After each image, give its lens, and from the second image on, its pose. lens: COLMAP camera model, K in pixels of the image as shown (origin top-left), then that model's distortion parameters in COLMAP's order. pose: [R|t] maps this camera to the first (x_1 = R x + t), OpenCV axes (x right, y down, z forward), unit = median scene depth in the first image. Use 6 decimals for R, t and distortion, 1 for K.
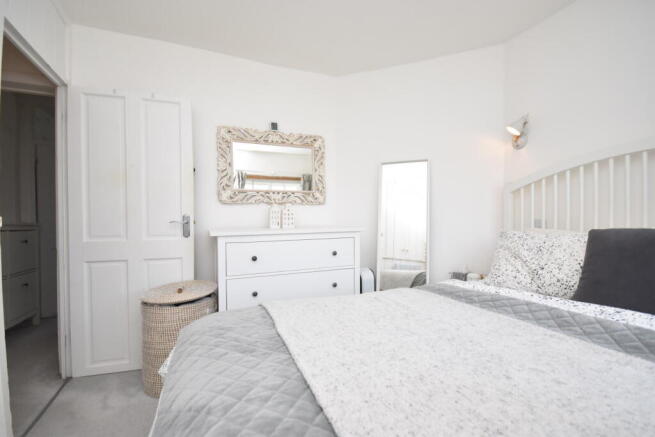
lens RADIAL K [[290.9, 0, 327.0], [0, 290.9, 220.2], [0, 0, 1]] dist [0.001446, -0.000562]
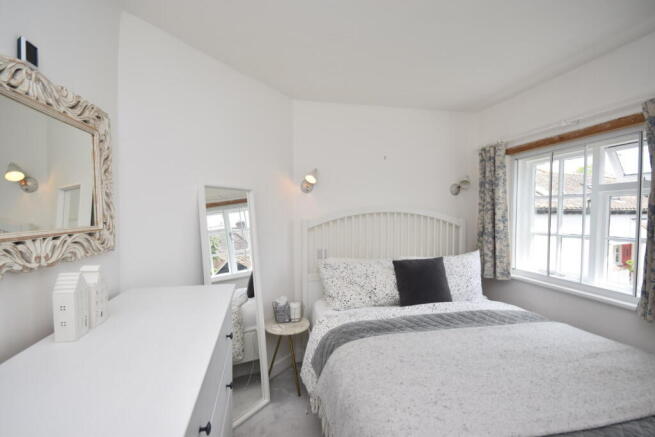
lens RADIAL K [[290.9, 0, 326.8], [0, 290.9, 217.2], [0, 0, 1]] dist [0.001446, -0.000562]
pose [[0.197405, -0.002726, 0.980318, -0.465833], [-0.000967, 0.999995, 0.002976, -0.124178], [-0.980321, -0.001536, 0.197402, 0.578862]]
